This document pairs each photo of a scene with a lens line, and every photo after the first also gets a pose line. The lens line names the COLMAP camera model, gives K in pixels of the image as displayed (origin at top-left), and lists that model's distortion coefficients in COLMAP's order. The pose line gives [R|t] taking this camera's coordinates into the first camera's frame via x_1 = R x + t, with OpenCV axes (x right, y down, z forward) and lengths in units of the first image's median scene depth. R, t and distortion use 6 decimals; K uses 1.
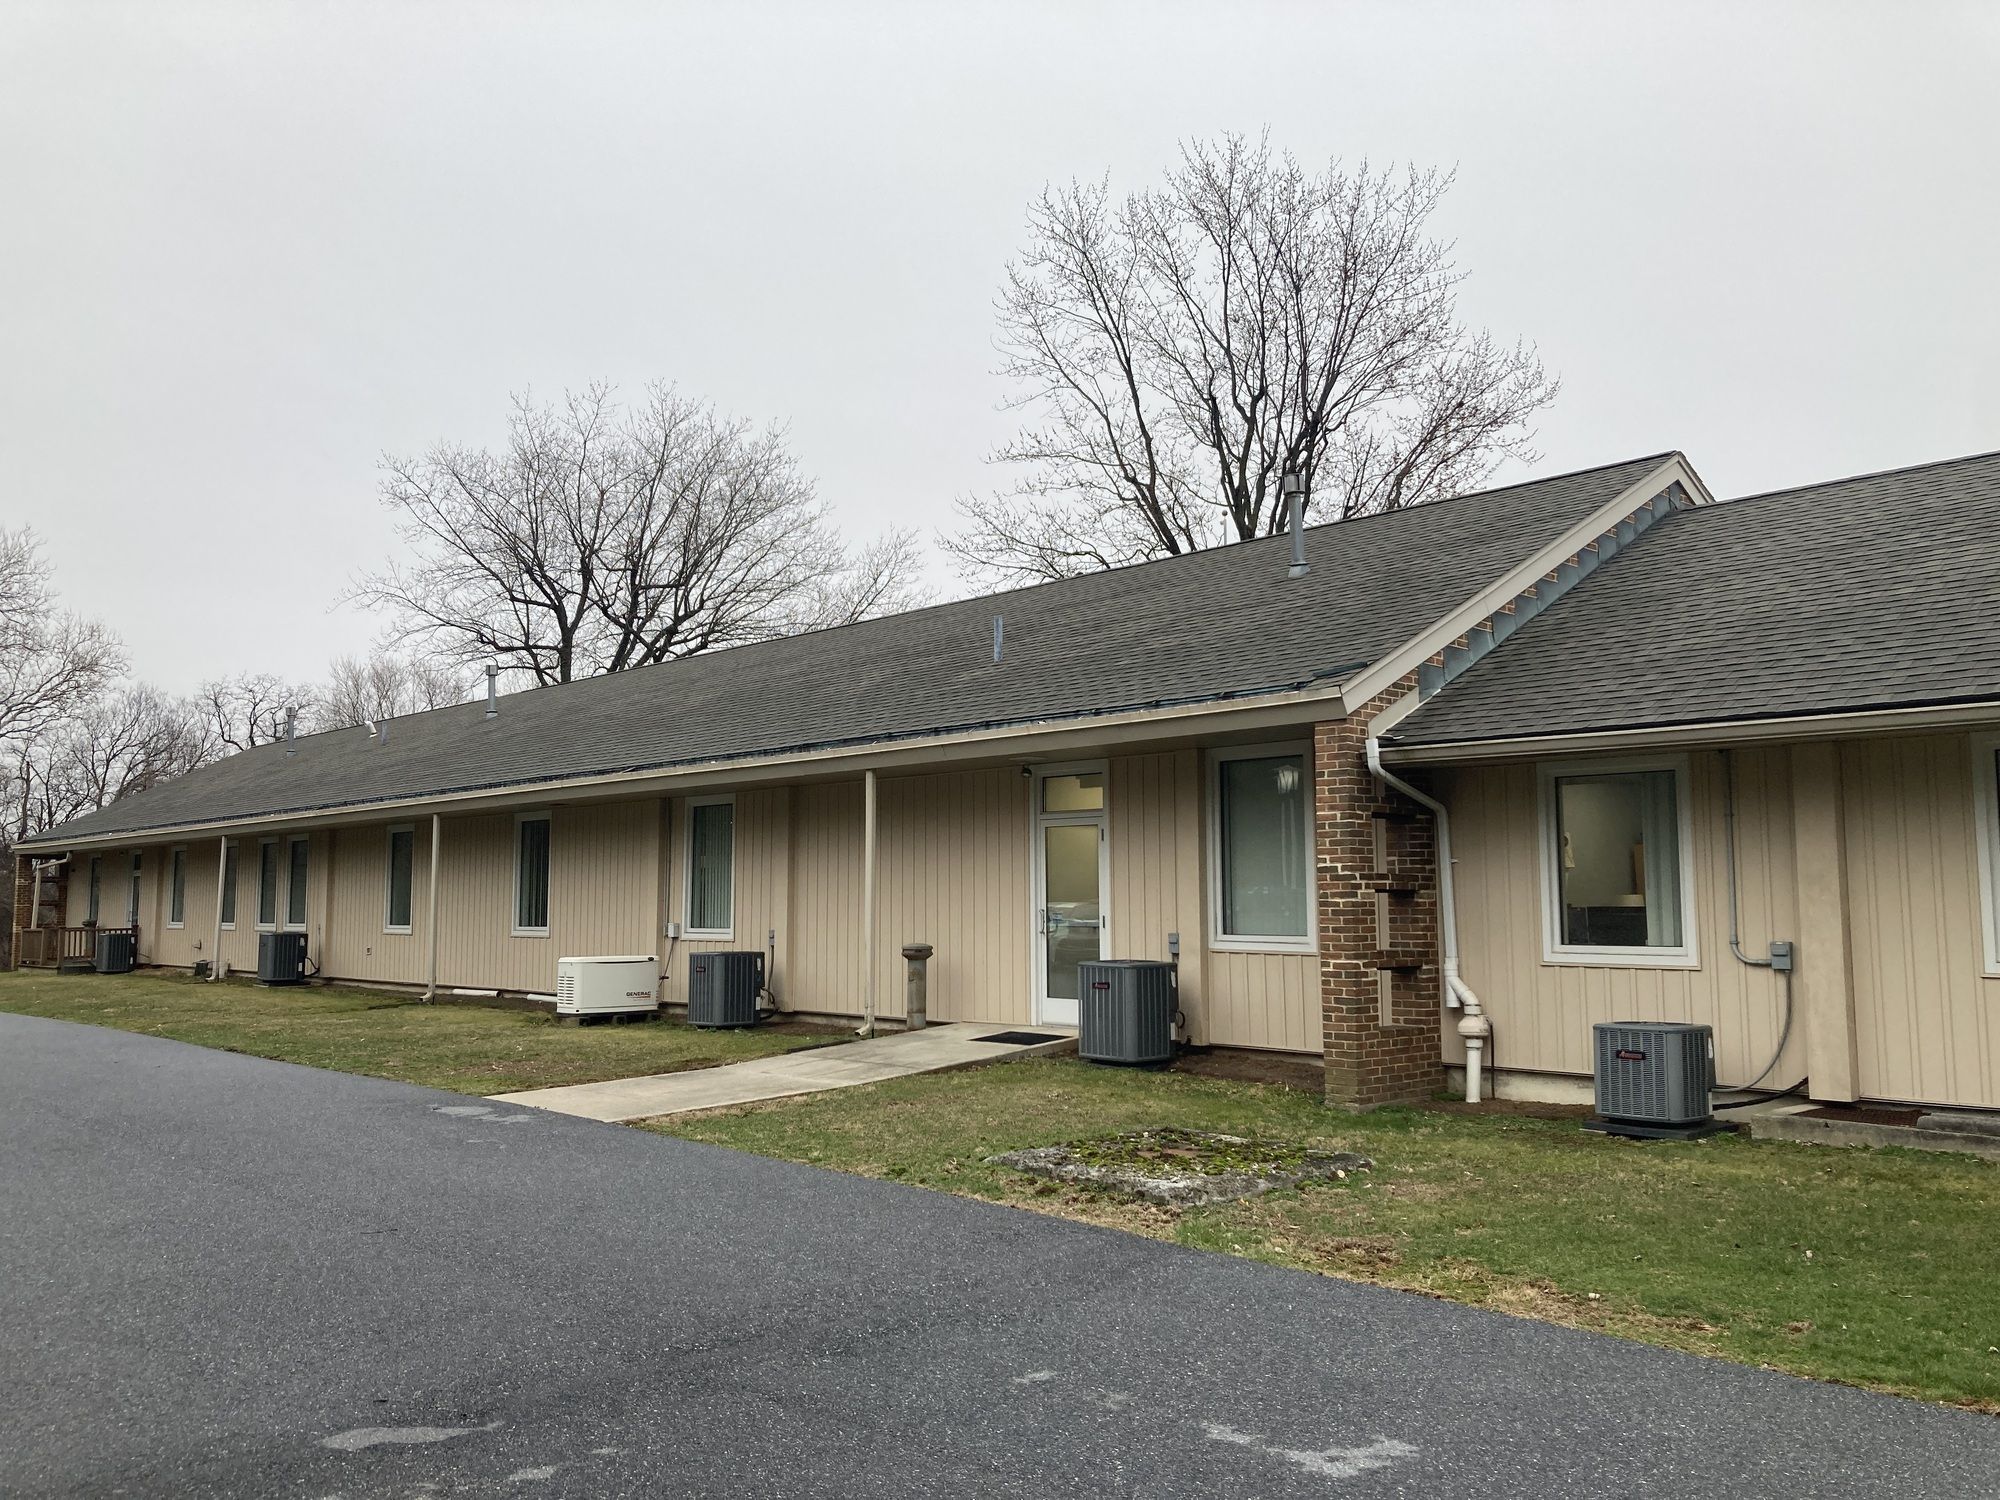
lens RADIAL K [[1628.9, 0, 1000.1], [0, 1628.9, 744.9], [0, 0, 1]] dist [0.018153, -0.005548]
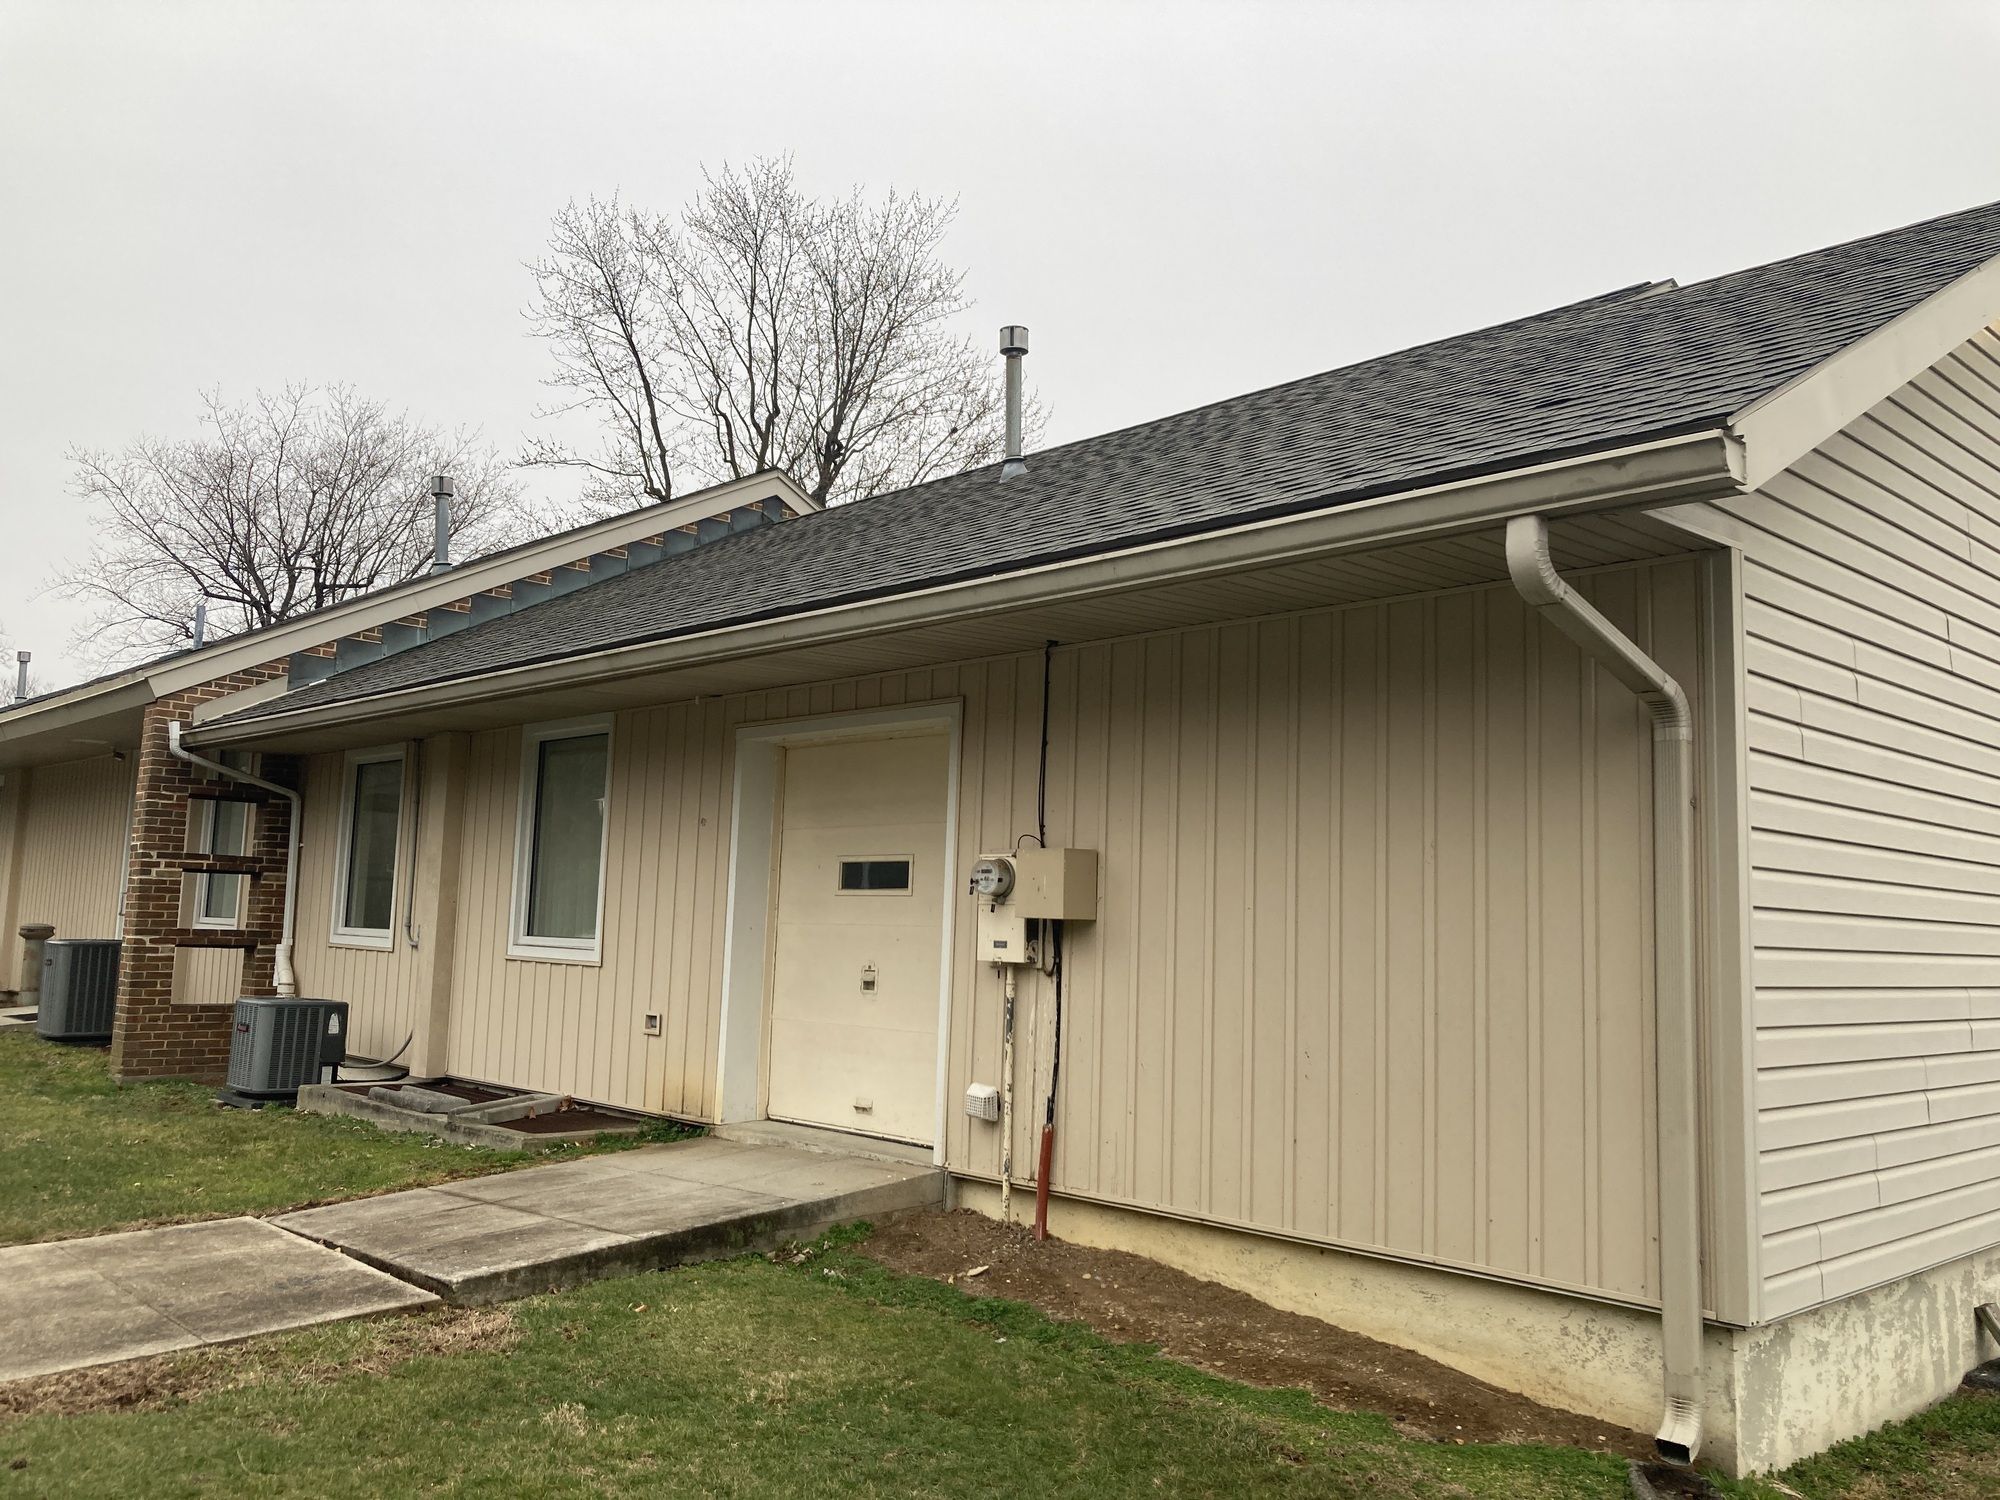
lens RADIAL K [[1628.9, 0, 999.9], [0, 1628.9, 749.1], [0, 0, 1]] dist [0.018153, -0.005548]
pose [[0.999288, 0.037721, -0.000866, 0.328163], [-0.037729, 0.999174, -0.015067, 0.004317], [0.000297, 0.015089, 0.999886, -0.012469]]
